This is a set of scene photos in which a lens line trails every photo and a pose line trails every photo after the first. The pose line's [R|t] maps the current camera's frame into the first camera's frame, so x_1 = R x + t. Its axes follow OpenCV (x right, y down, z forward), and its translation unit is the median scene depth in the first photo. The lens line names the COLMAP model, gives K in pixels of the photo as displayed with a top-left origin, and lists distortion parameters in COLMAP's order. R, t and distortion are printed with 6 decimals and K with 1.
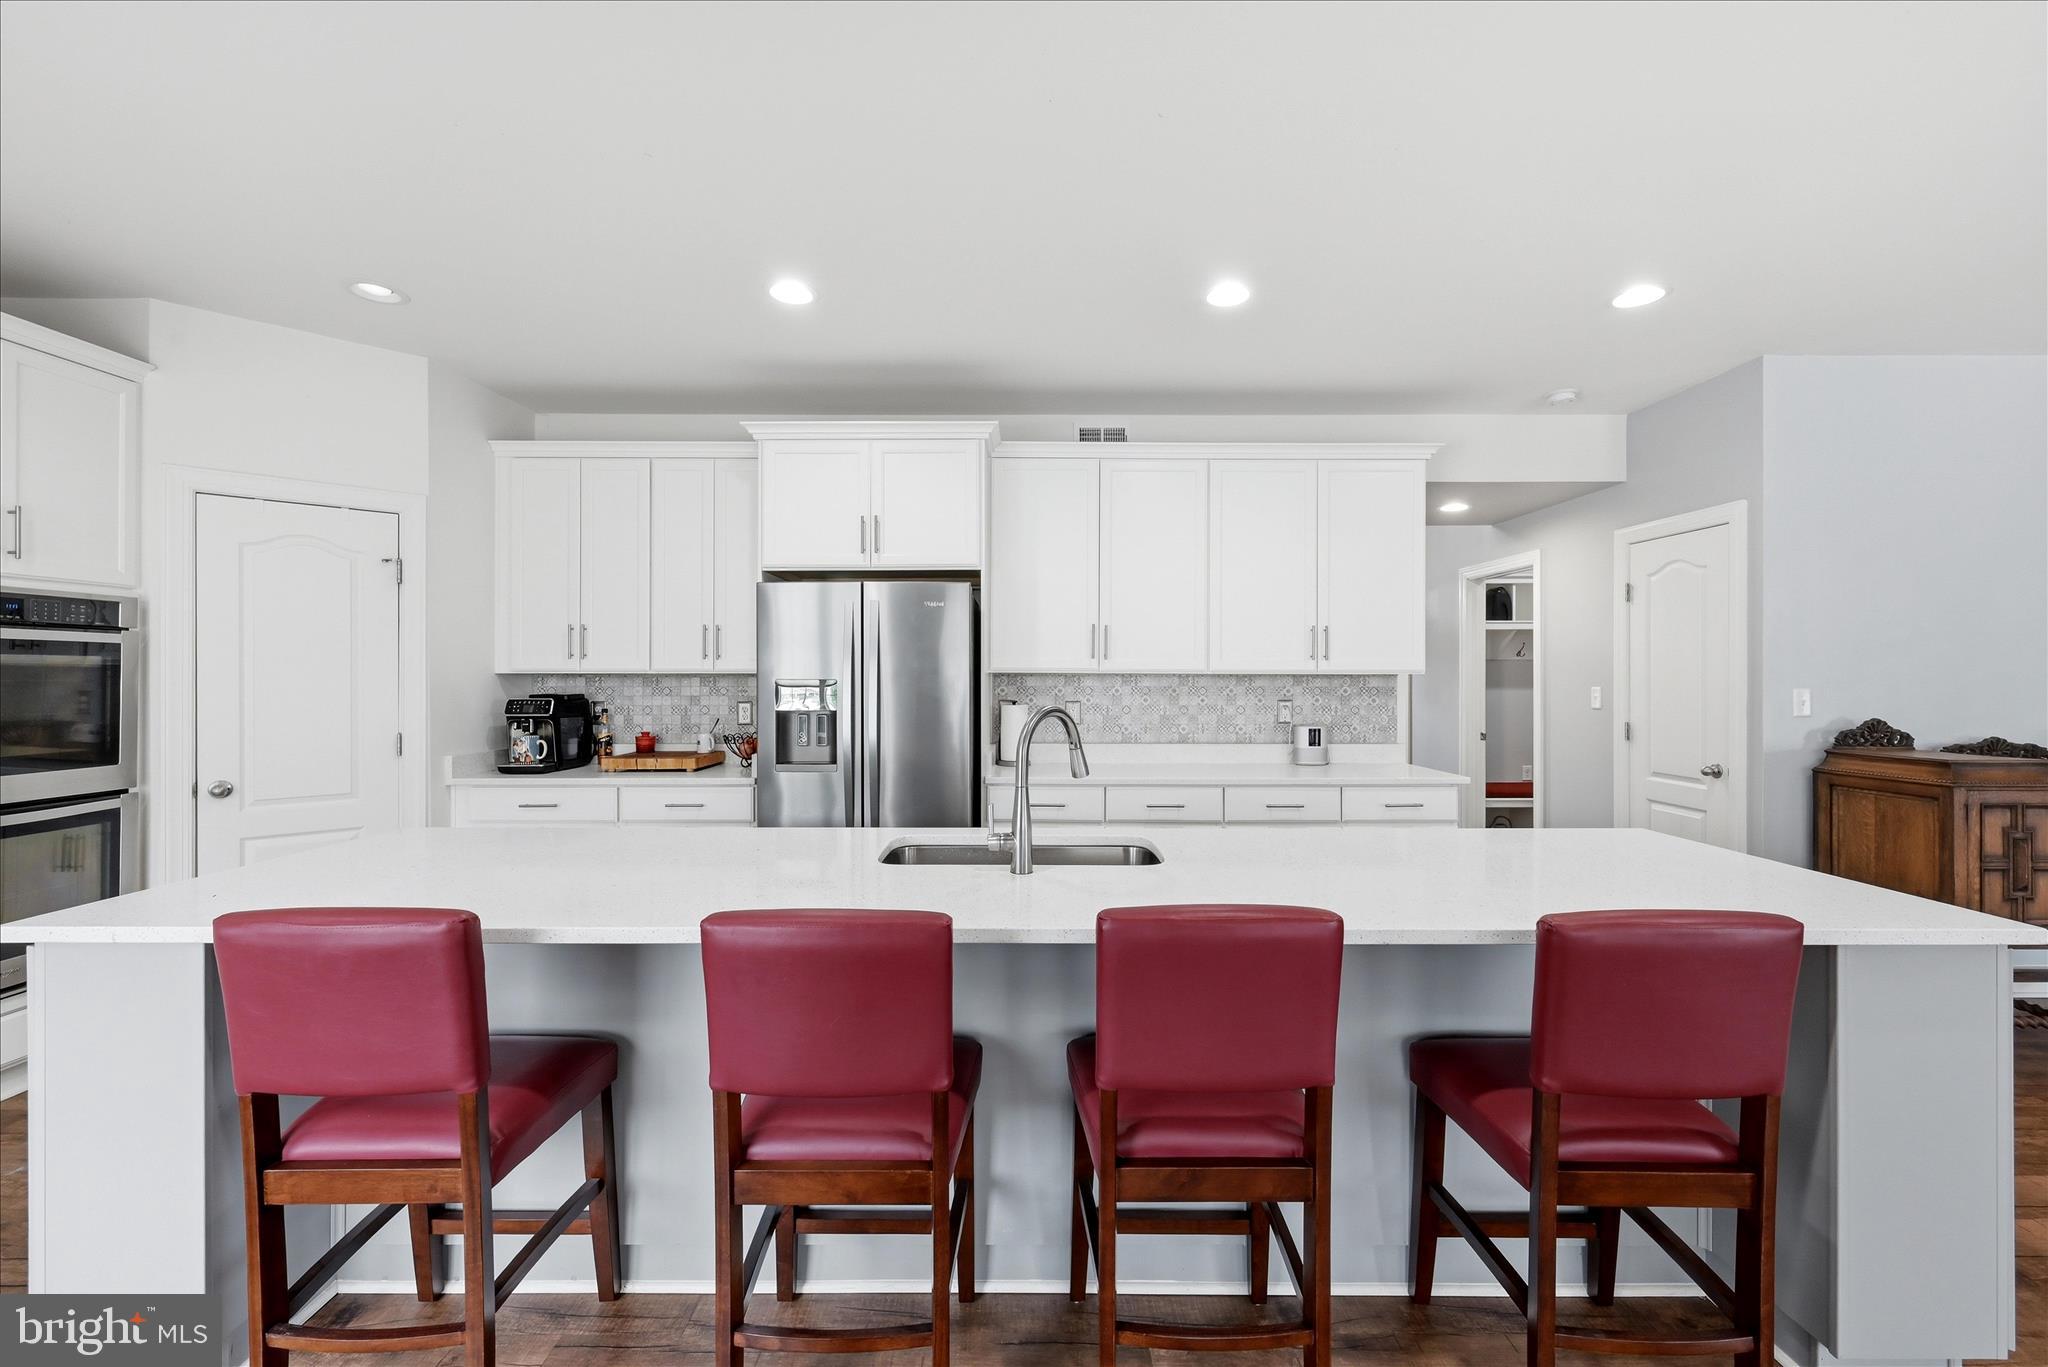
lens RADIAL K [[818.4, 0, 1012.4], [0, 818.4, 677.6], [0, 0, 1]] dist [-0.001243, 0.000481]
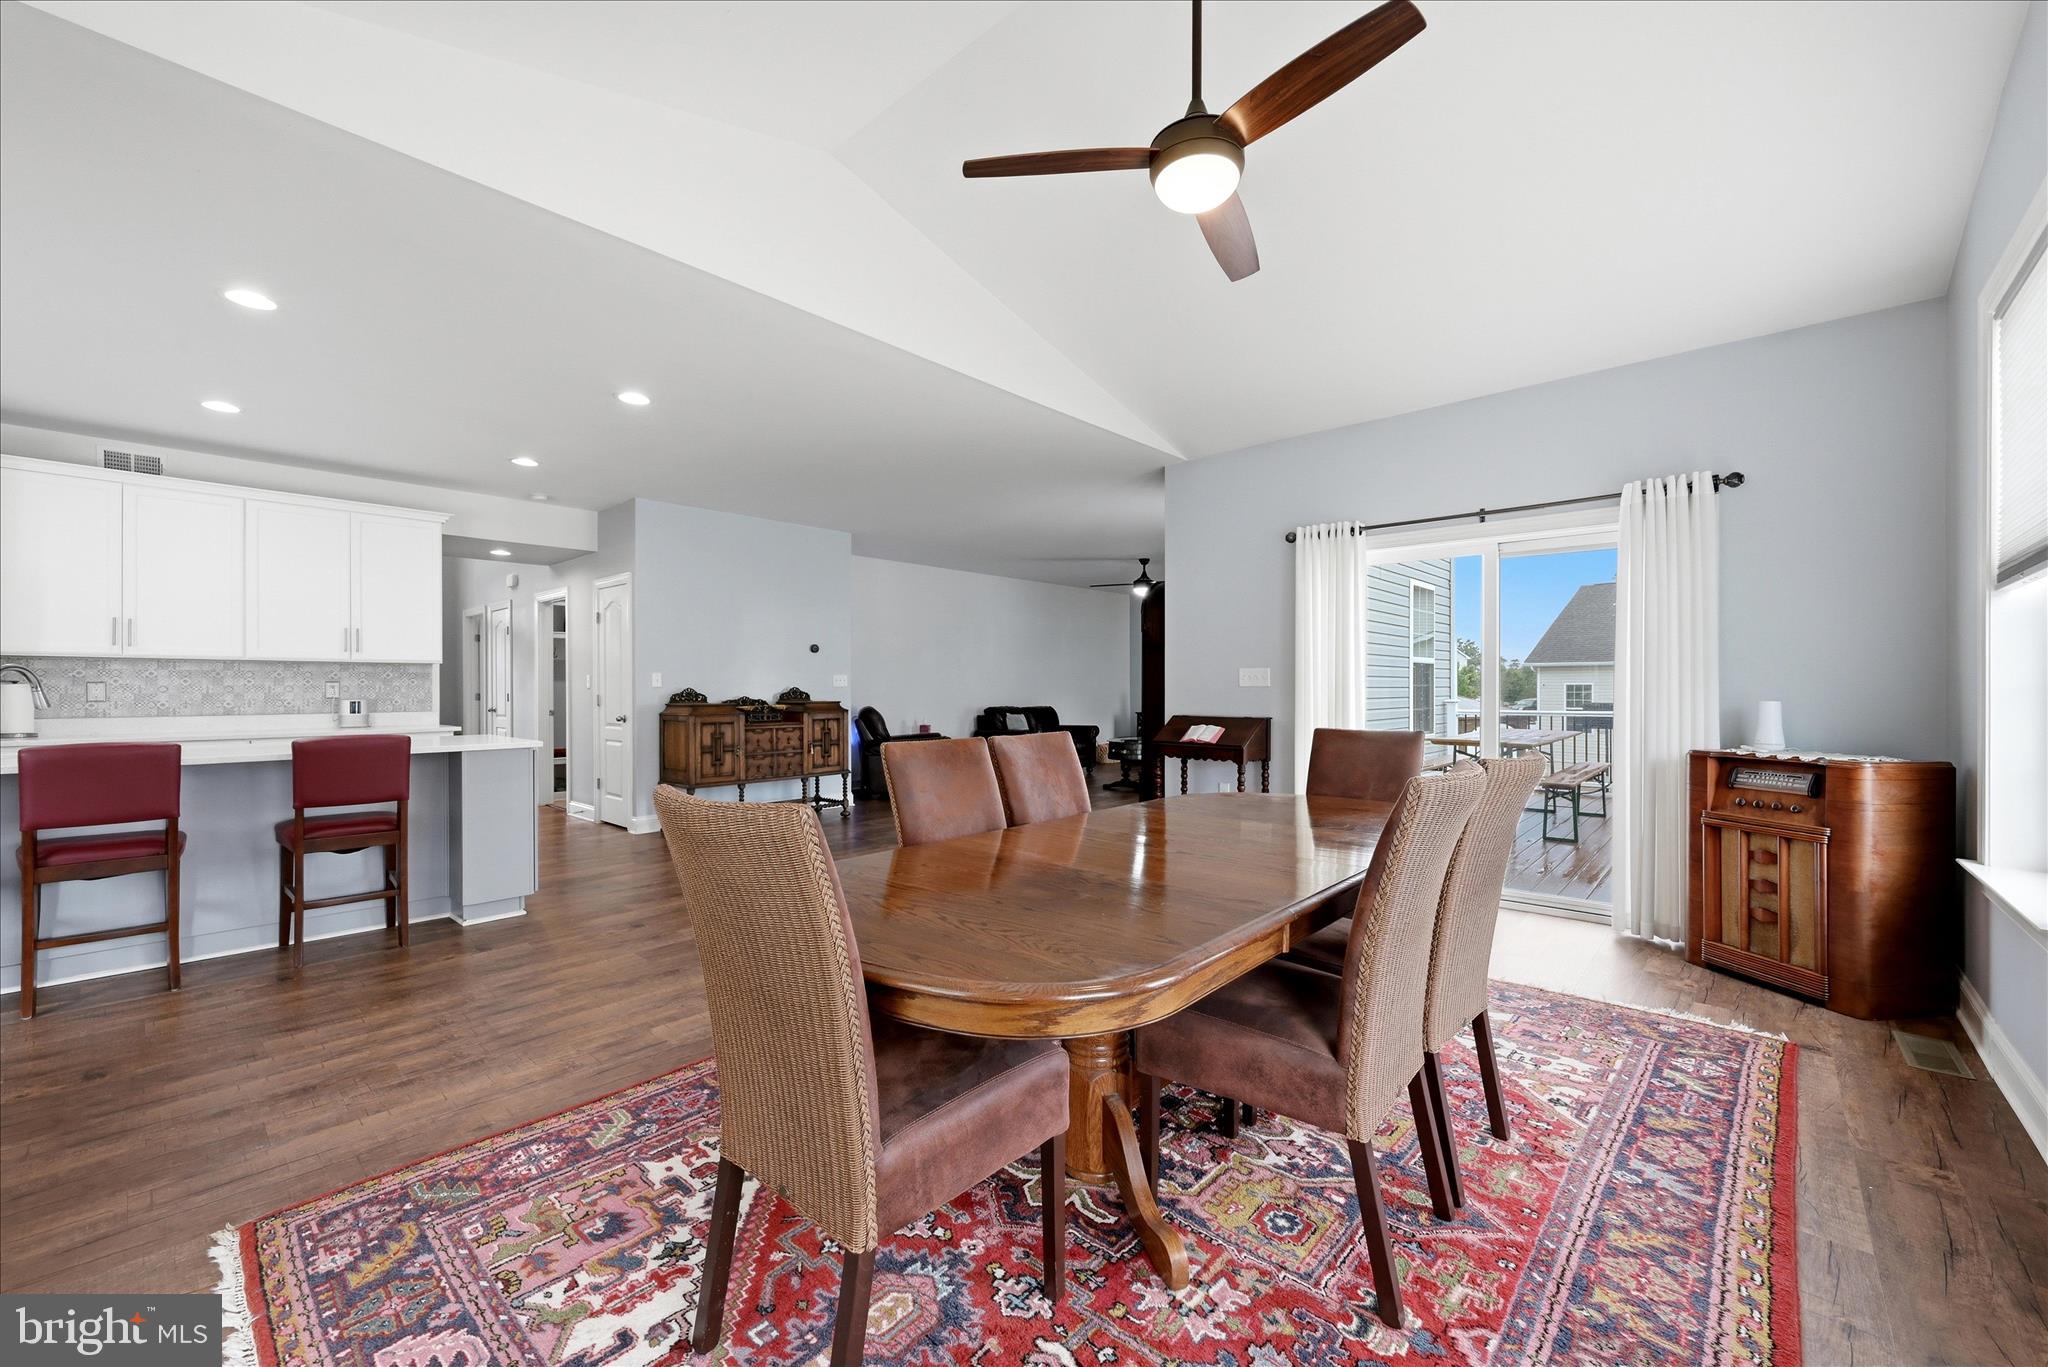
lens RADIAL K [[818.4, 0, 1031.0], [0, 818.4, 683.0], [0, 0, 1]] dist [-0.001243, 0.000481]
pose [[0.659111, 0.000567, 0.752046, 0.087719], [0.004584, 0.999978, -0.004772, 0.048783], [-0.752032, 0.006593, 0.659094, -0.902299]]
